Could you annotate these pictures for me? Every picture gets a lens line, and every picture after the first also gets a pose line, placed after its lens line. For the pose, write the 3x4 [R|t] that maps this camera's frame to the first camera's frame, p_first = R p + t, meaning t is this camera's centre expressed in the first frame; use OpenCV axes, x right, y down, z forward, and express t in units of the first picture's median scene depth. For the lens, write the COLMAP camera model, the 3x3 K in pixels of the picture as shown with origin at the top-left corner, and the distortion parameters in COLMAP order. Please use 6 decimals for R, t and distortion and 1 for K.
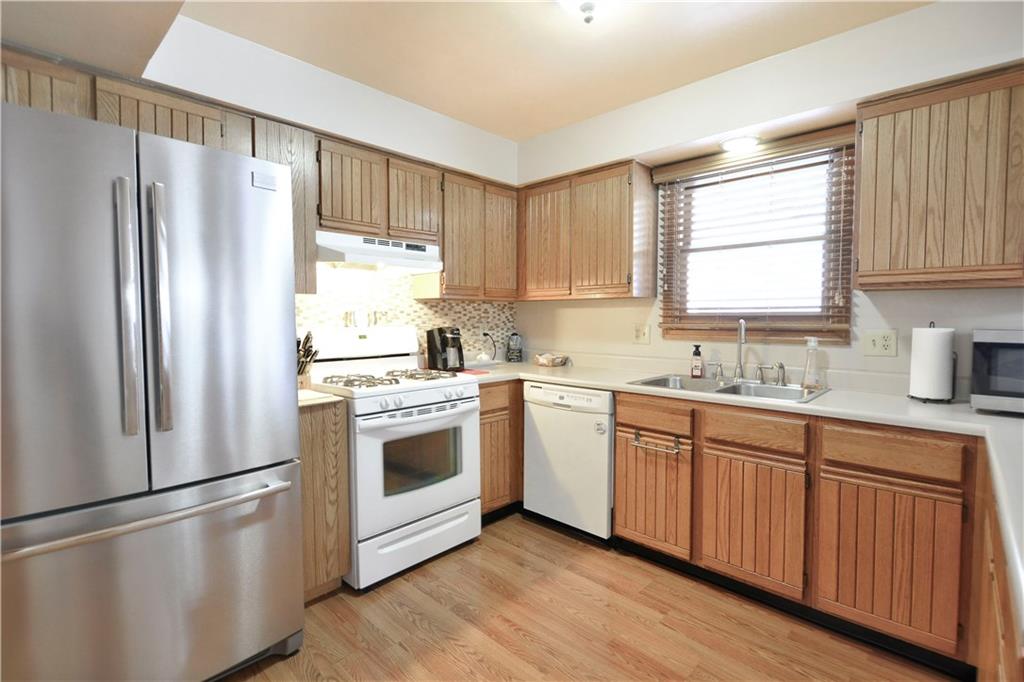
lens RADIAL K [[472.9, 0, 477.5], [0, 472.9, 337.7], [0, 0, 1]] dist [-0.001983, -0.000810]
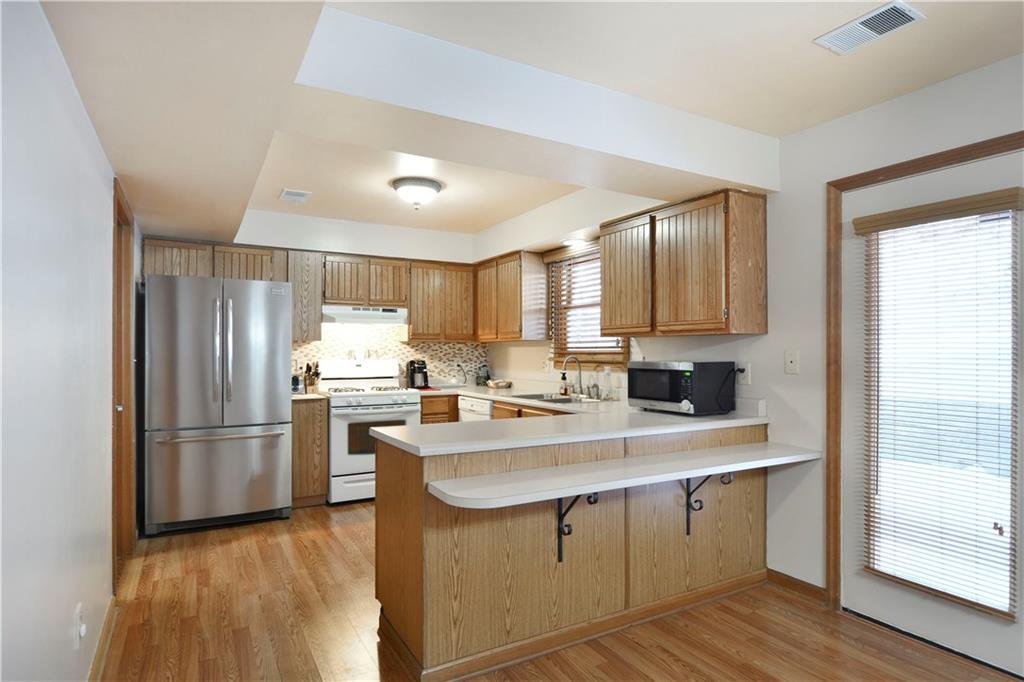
lens RADIAL K [[553.2, 0, 517.4], [0, 553.2, 349.5], [0, 0, 1]] dist [0.003767, -0.000544]
pose [[0.969139, -0.000692, -0.246513, 0.751730], [-0.011169, 0.998846, -0.046712, 0.025951], [0.246261, 0.048024, 0.968013, -0.711307]]
